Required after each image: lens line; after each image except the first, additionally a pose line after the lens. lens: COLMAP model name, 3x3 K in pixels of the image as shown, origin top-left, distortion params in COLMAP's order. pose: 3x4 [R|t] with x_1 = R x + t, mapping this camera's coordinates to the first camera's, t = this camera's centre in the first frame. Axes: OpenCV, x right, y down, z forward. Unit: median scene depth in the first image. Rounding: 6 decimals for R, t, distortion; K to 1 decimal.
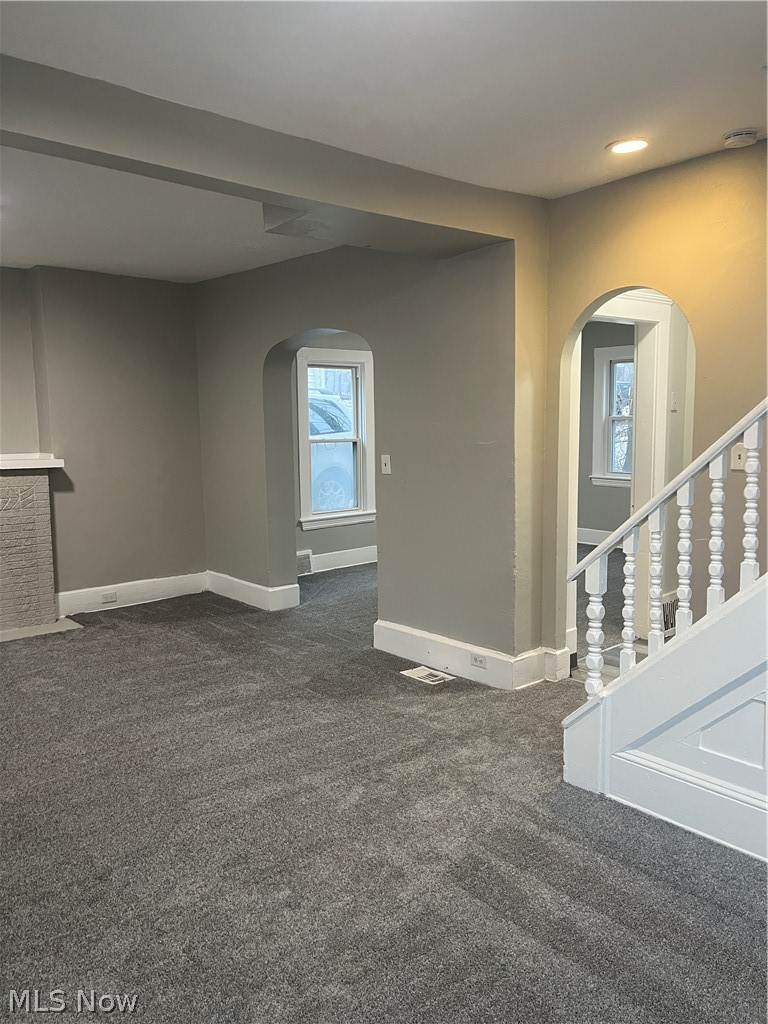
lens RADIAL K [[773.0, 0, 385.1], [0, 773.0, 506.8], [0, 0, 1]] dist [0.006114, -0.000540]
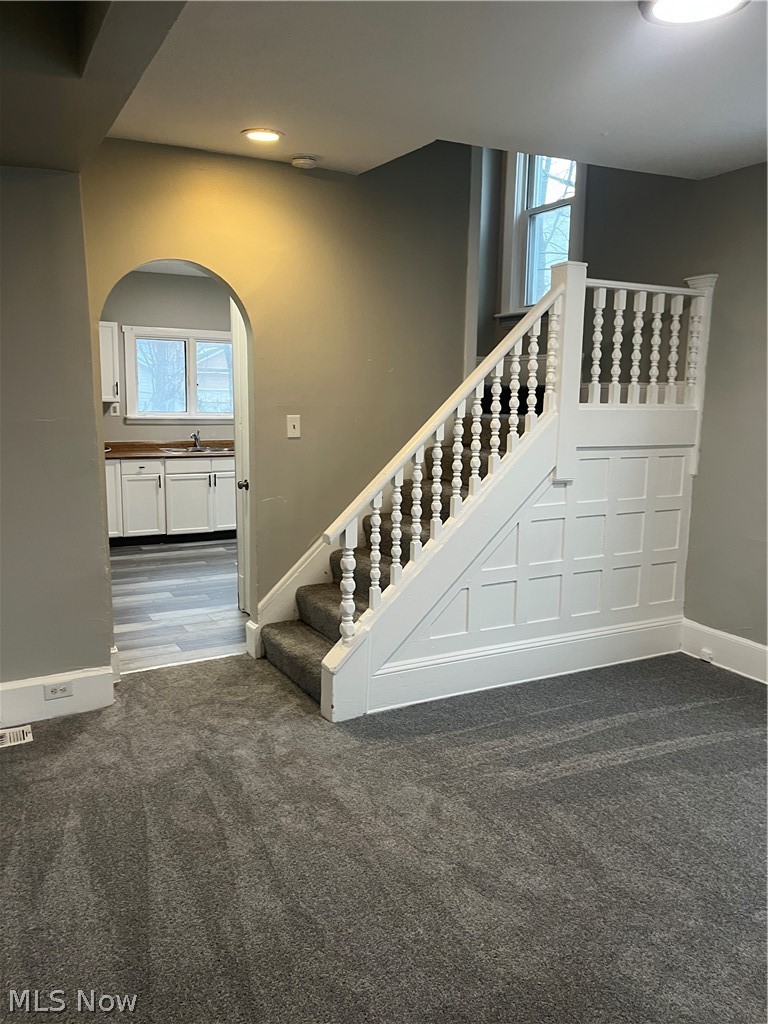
lens RADIAL K [[773.0, 0, 384.5], [0, 773.0, 517.4], [0, 0, 1]] dist [0.006114, -0.000540]
pose [[0.224492, -0.144565, 0.963693, -0.731788], [0.098144, 0.987260, 0.125238, -0.063681], [-0.969521, 0.066466, 0.235820, 0.608306]]
